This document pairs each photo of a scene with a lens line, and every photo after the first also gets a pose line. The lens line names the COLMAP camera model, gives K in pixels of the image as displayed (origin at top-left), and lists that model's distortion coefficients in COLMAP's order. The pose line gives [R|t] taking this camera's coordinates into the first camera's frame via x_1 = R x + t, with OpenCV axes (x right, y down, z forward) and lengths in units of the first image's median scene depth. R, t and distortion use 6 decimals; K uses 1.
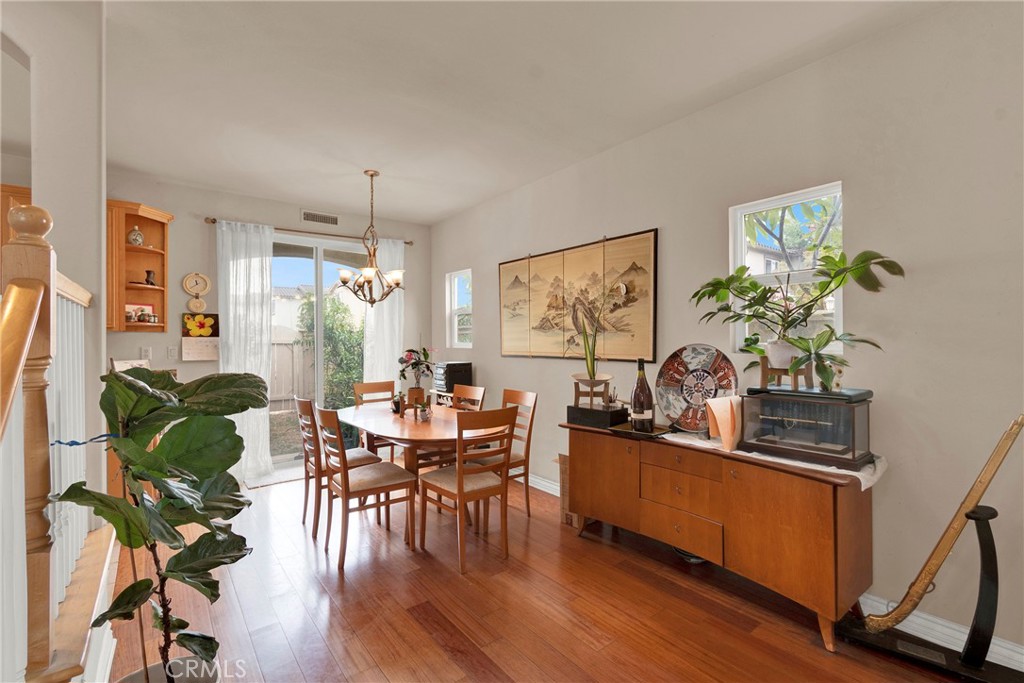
lens RADIAL K [[454.3, 0, 516.2], [0, 454.3, 342.8], [0, 0, 1]] dist [0.001073, -0.000200]
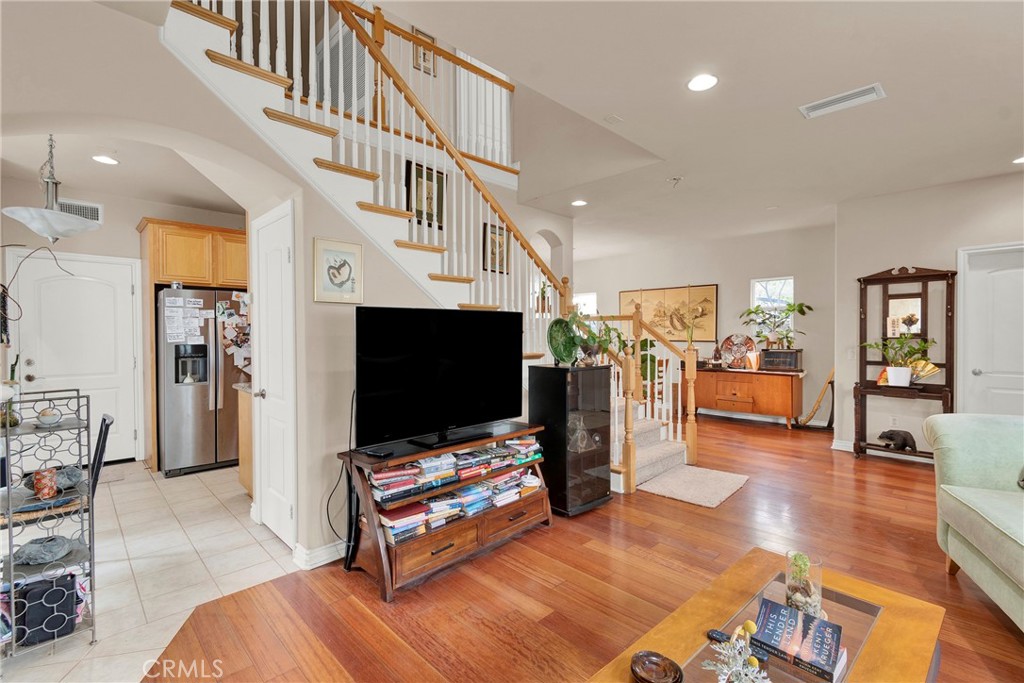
lens RADIAL K [[454.3, 0, 509.1], [0, 454.3, 337.4], [0, 0, 1]] dist [0.001073, -0.000200]
pose [[0.997105, -0.002500, 0.075996, -1.074603], [0.002276, 0.999993, 0.003030, 0.013977], [-0.076003, -0.002848, 0.997103, -1.434464]]
